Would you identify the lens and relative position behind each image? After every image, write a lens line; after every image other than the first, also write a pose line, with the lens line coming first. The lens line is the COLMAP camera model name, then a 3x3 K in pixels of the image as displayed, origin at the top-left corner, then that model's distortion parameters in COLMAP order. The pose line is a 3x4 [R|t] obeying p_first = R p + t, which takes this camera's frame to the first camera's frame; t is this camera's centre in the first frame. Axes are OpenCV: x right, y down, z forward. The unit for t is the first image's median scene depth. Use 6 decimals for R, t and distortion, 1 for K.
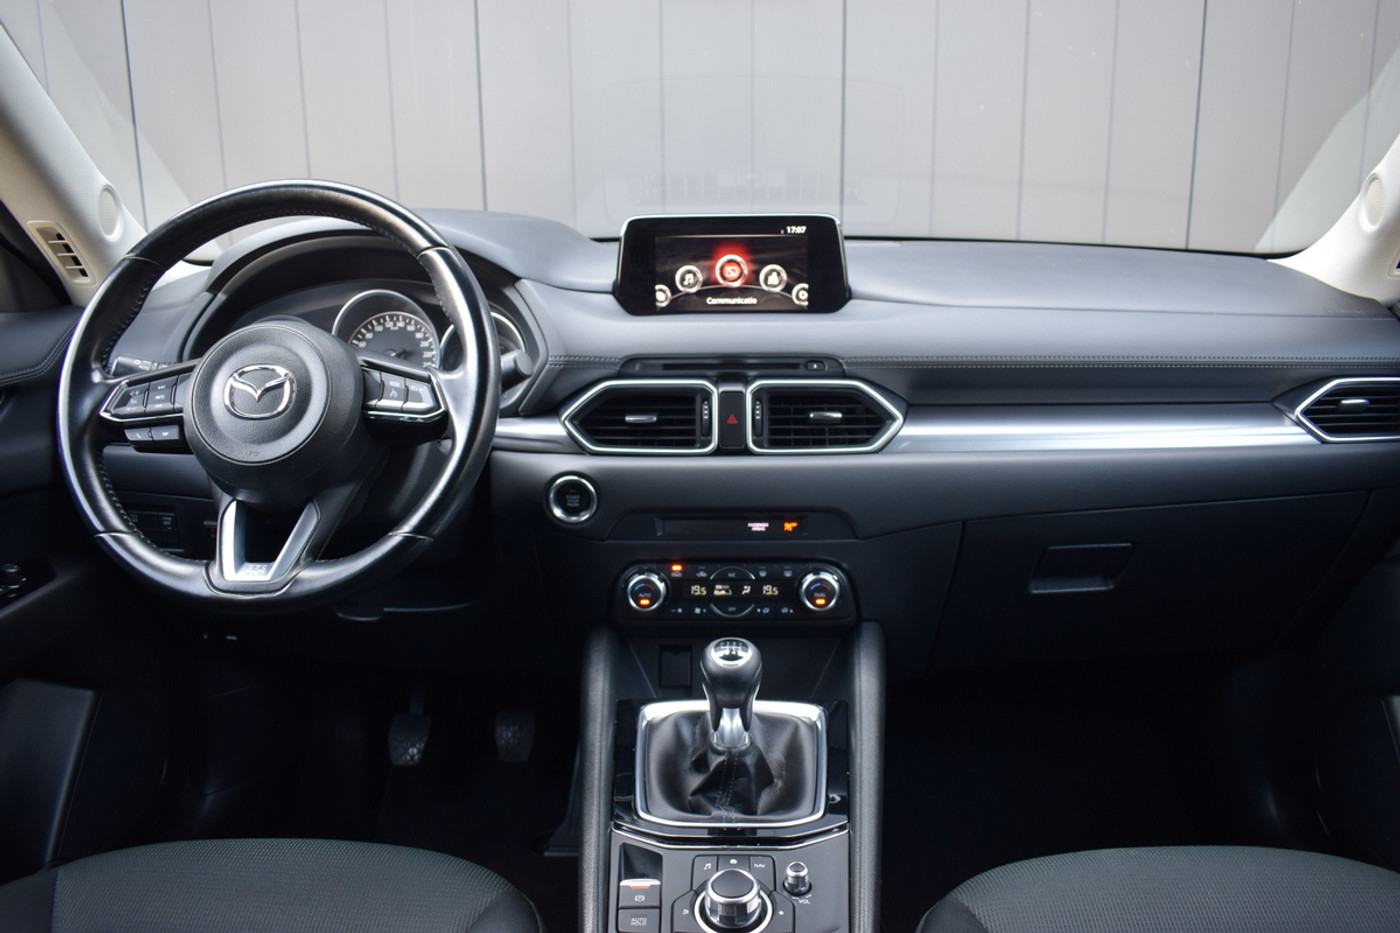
lens RADIAL K [[1100.3, 0, 700.0], [0, 1100.3, 466.5], [0, 0, 1]] dist [-0.058226, -0.003942]
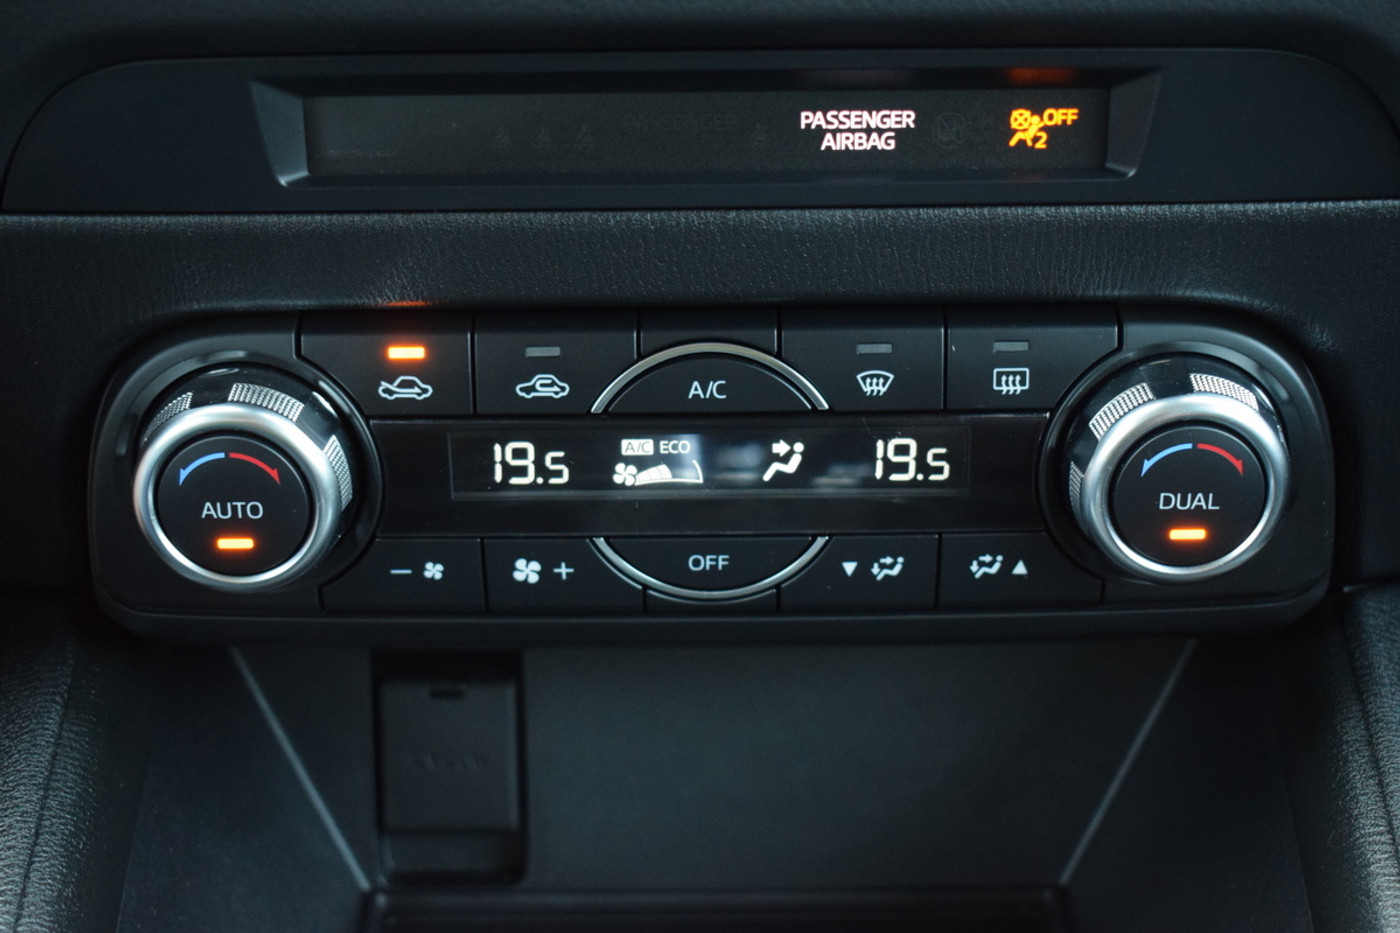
lens RADIAL K [[2163.4, 0, 700.0], [0, 2163.4, 466.5], [0, 0, 1]] dist [-0.010907, -0.013435]
pose [[0.999397, -0.015453, 0.031104, 0.016295], [0.006630, 0.963980, 0.265894, 0.014514], [-0.034092, -0.265527, 0.963500, 0.642720]]
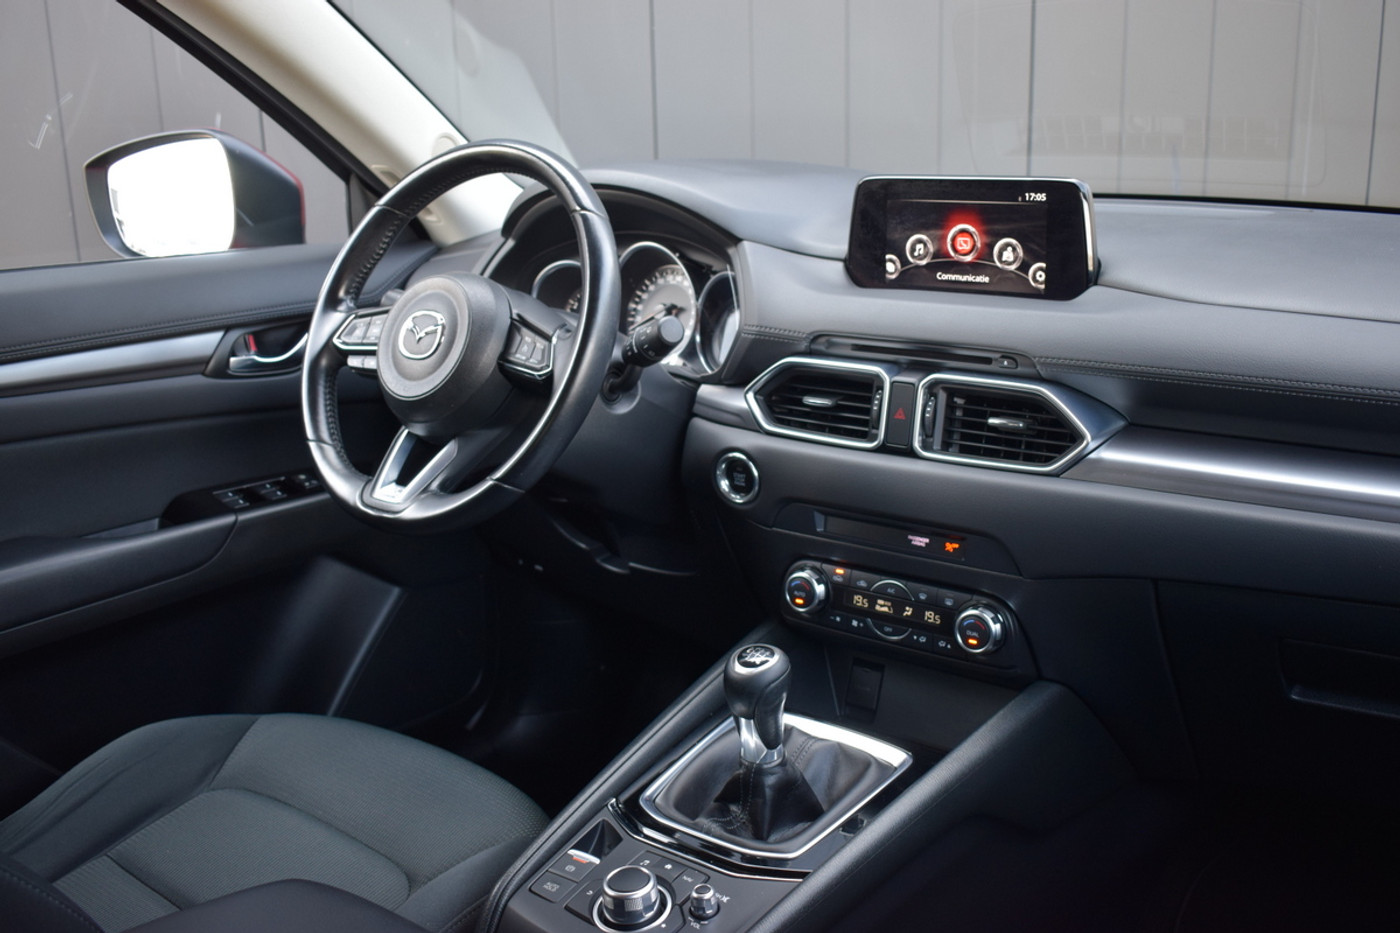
lens RADIAL K [[1381.9, 0, 700.0], [0, 1381.9, 466.5], [0, 0, 1]] dist [-0.008668, -0.003247]
pose [[0.809418, 0.142039, -0.569795, 0.514782], [-0.130514, 0.989551, 0.061275, -0.046550], [0.572545, 0.024769, 0.819499, 0.008486]]
